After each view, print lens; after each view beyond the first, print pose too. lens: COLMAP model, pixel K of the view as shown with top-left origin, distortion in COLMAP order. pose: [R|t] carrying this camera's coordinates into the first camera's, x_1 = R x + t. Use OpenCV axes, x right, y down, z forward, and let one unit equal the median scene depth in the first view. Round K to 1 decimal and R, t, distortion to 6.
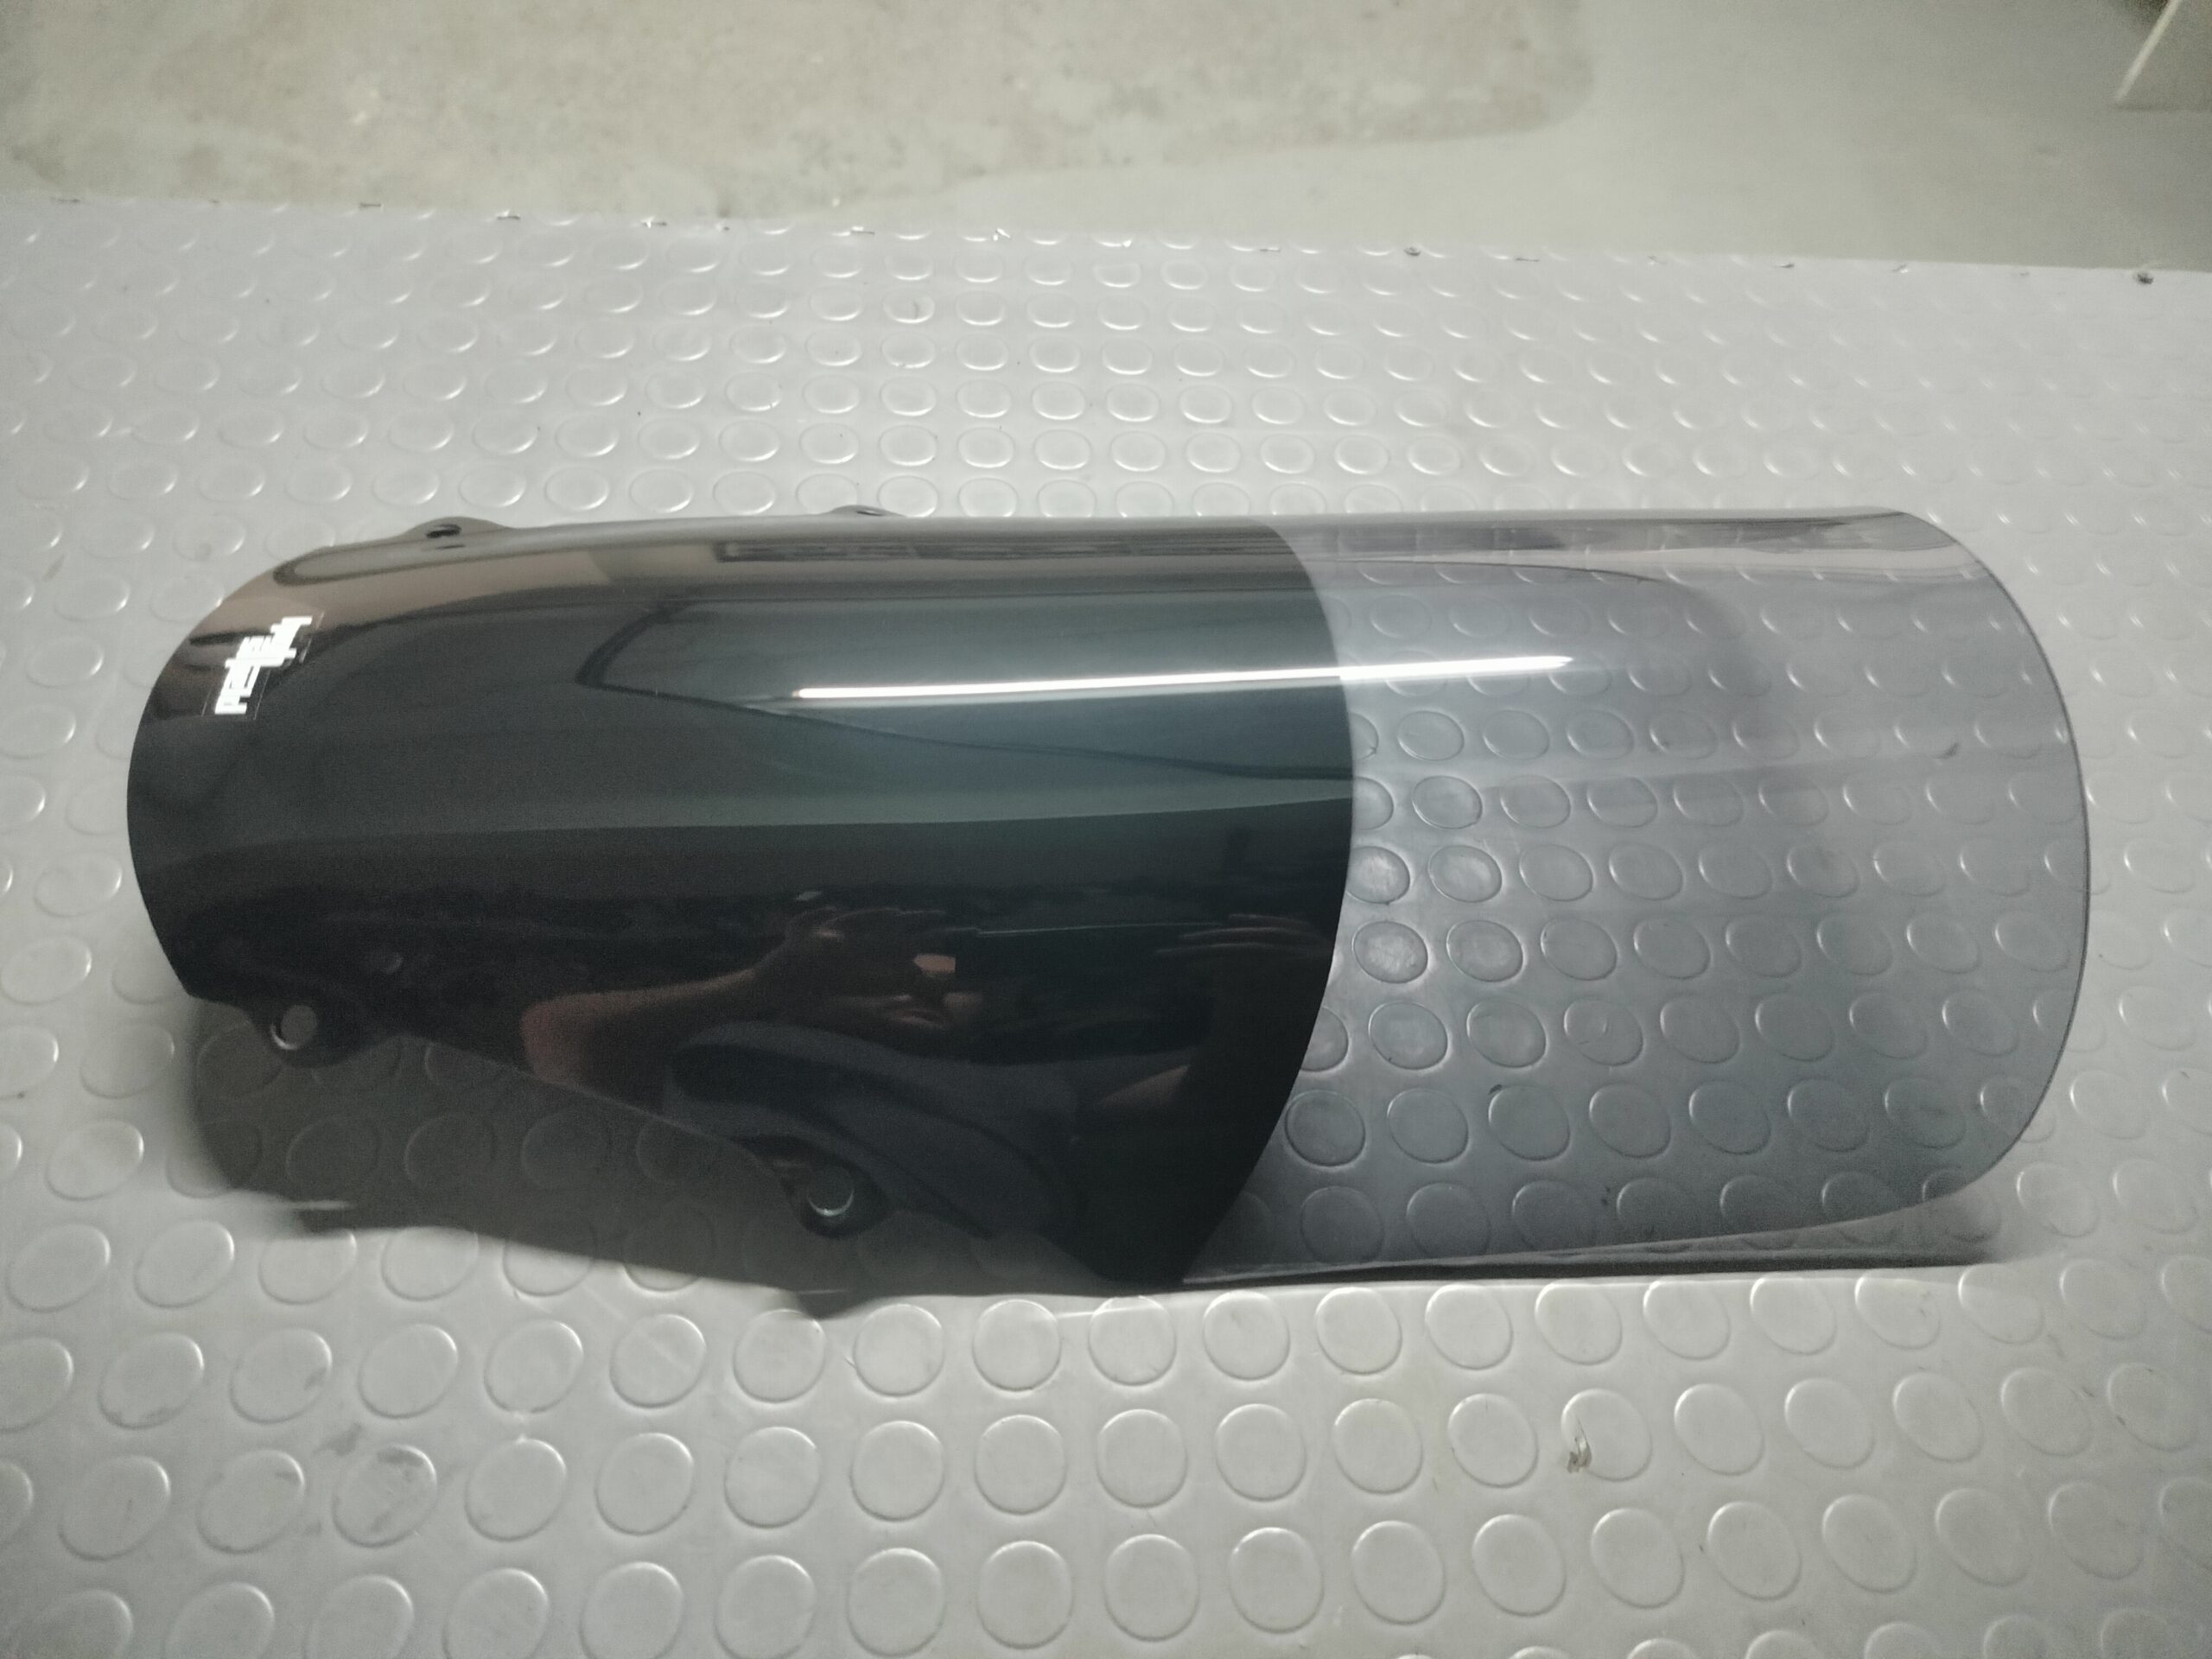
lens RADIAL K [[1655.5, 0, 1116.0], [0, 1655.5, 841.0], [0, 0, 1]] dist [0.031043, -0.038716]
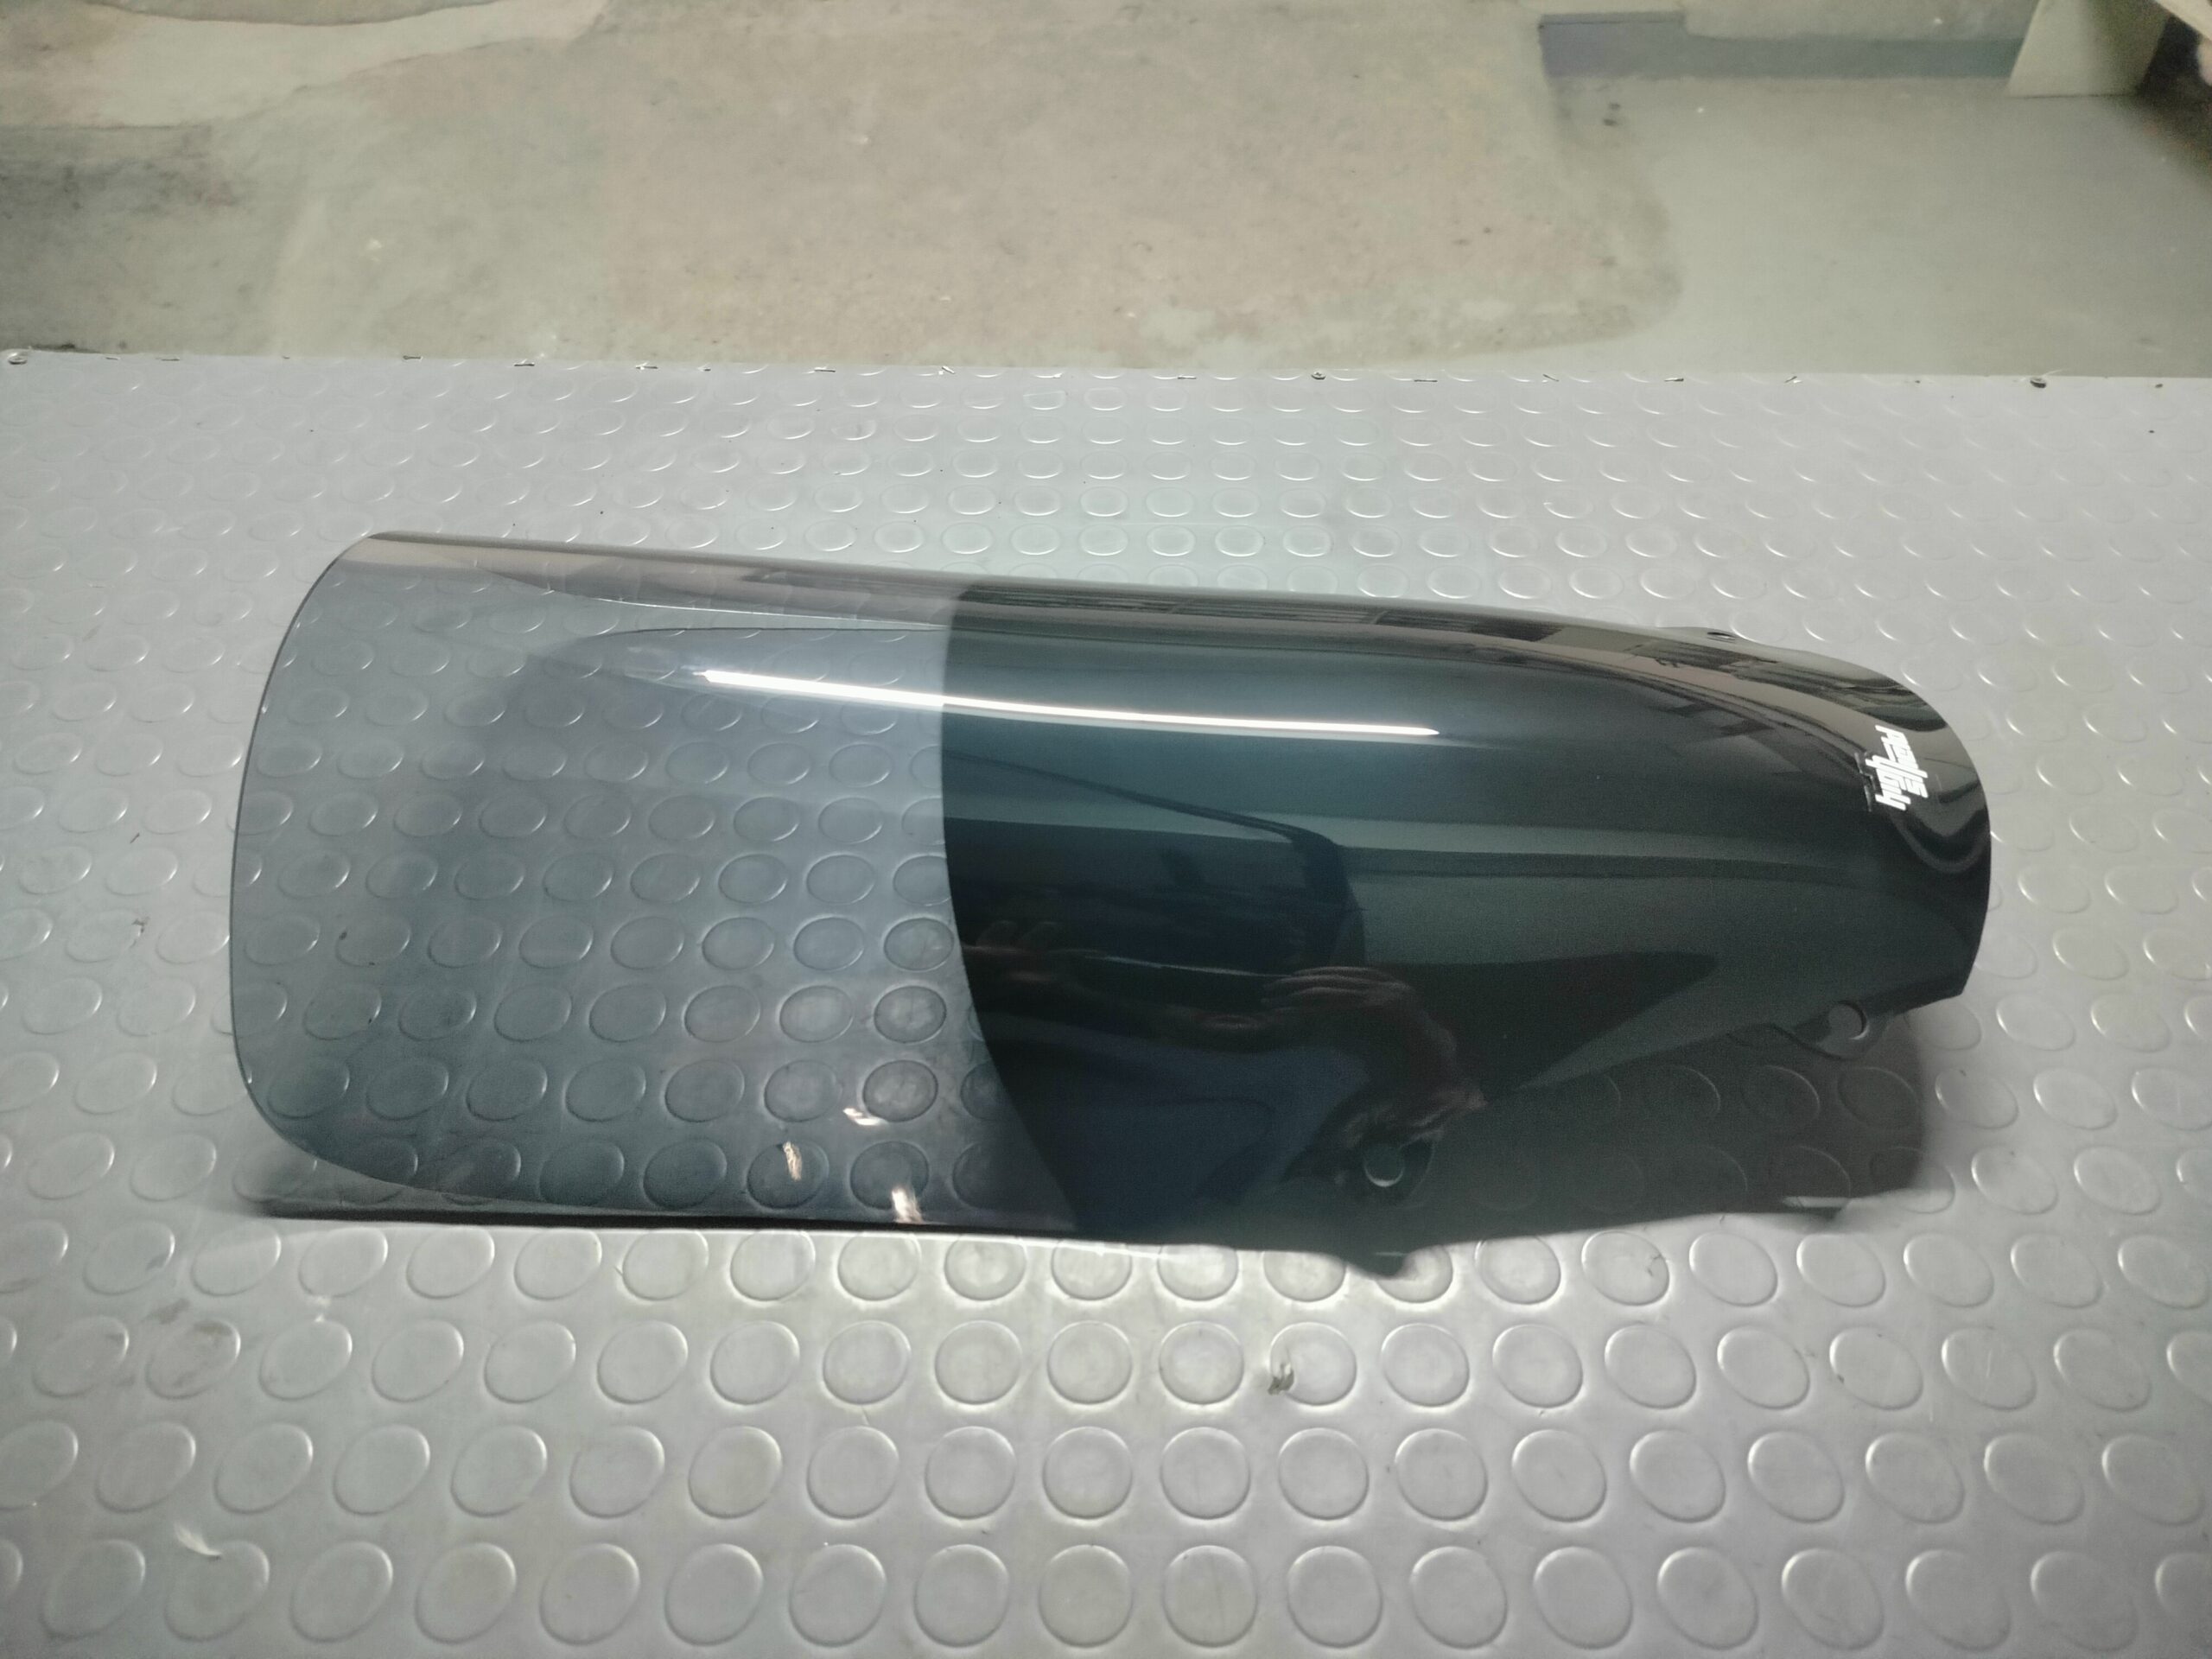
lens RADIAL K [[1655.5, 0, 1120.2], [0, 1655.5, 831.0], [0, 0, 1]] dist [0.031043, -0.038716]
pose [[0.993839, -0.000325, -0.110832, 0.183020], [-0.015632, 0.989588, -0.143081, 0.111386], [0.109725, 0.143932, 0.983486, -0.056008]]
